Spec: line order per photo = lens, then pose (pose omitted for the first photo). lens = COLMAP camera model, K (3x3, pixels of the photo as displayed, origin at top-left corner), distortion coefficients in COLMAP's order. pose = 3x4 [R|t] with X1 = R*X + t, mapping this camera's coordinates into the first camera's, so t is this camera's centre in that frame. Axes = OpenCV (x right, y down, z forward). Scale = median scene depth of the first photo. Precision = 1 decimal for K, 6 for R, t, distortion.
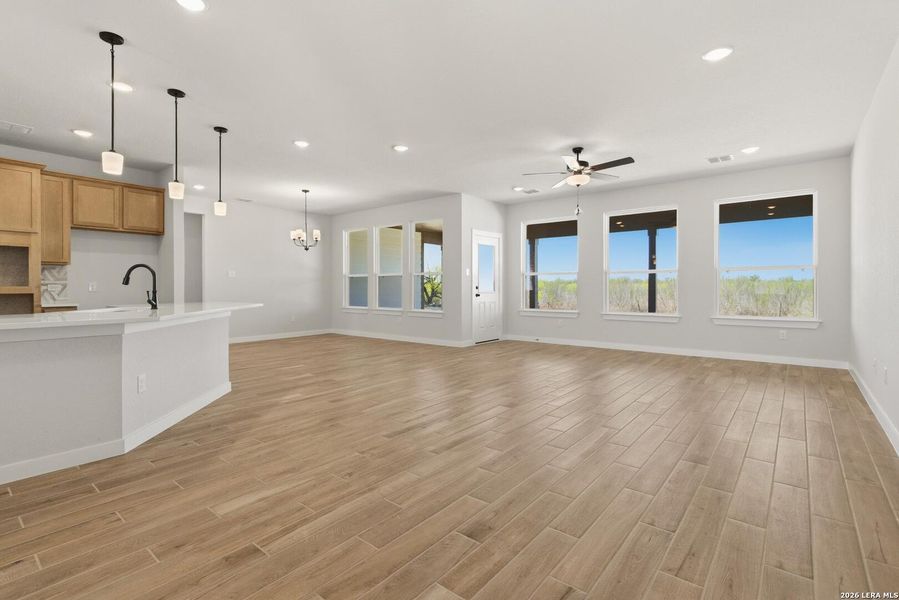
lens RADIAL K [[426.0, 0, 452.6], [0, 426.0, 285.3], [0, 0, 1]] dist [0.003106, 0.000862]
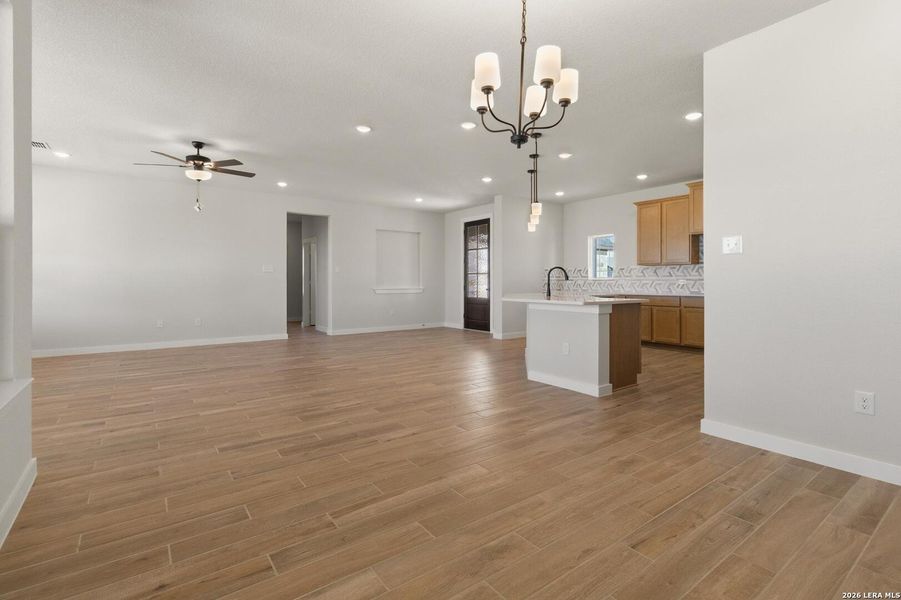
lens RADIAL K [[426.9, 0, 453.6], [0, 426.9, 285.3], [0, 0, 1]] dist [0.003106, 0.000862]
pose [[-0.969253, 0.000534, 0.246066, -0.536507], [0.002020, 0.999981, 0.005784, 0.005244], [-0.246058, 0.006103, -0.969236, 1.854712]]
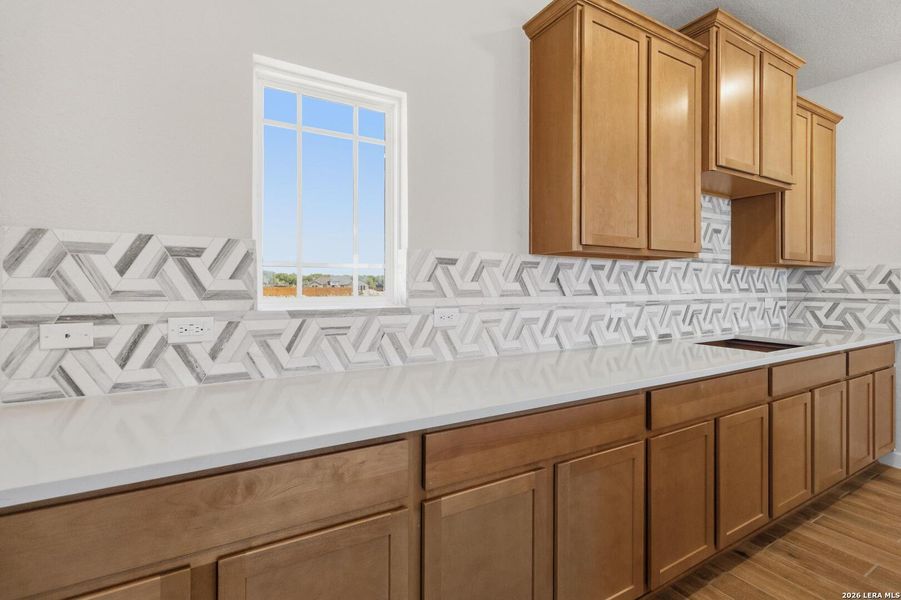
lens RADIAL K [[426.9, 0, 453.6], [0, 426.9, 285.3], [0, 0, 1]] dist [0.003106, 0.000862]
pose [[-0.346360, -0.000834, -0.938101, -0.414848], [0.000002, 1.000000, -0.000890, -0.024328], [0.938102, -0.000310, -0.346359, 0.278383]]
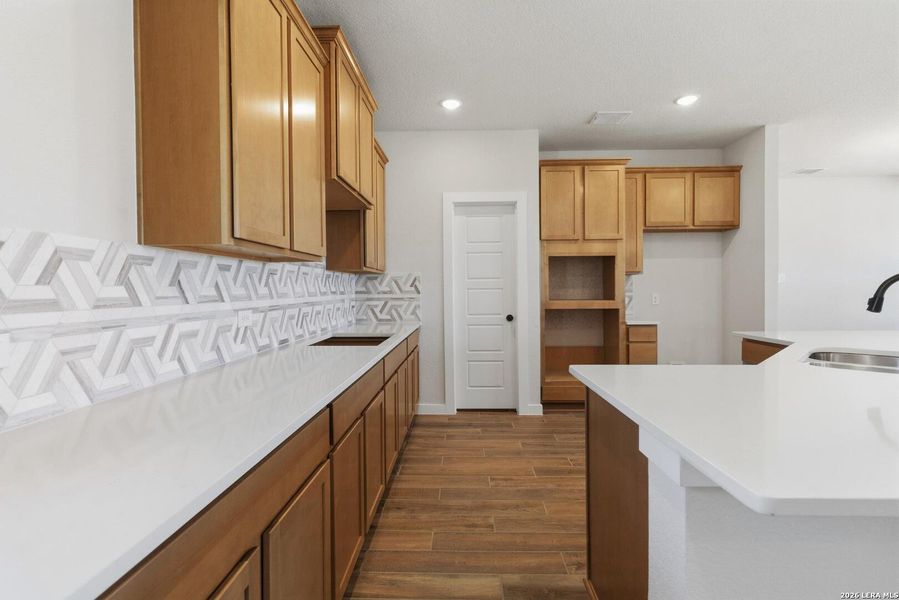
lens RADIAL K [[417.2, 0, 455.1], [0, 417.2, 294.7], [0, 0, 1]] dist [0.002911, 0.000622]
pose [[0.611715, 0.009057, -0.791026, -0.482345], [0.006867, 0.999836, 0.016758, -0.024842], [0.791048, -0.015683, 0.611553, 0.199877]]
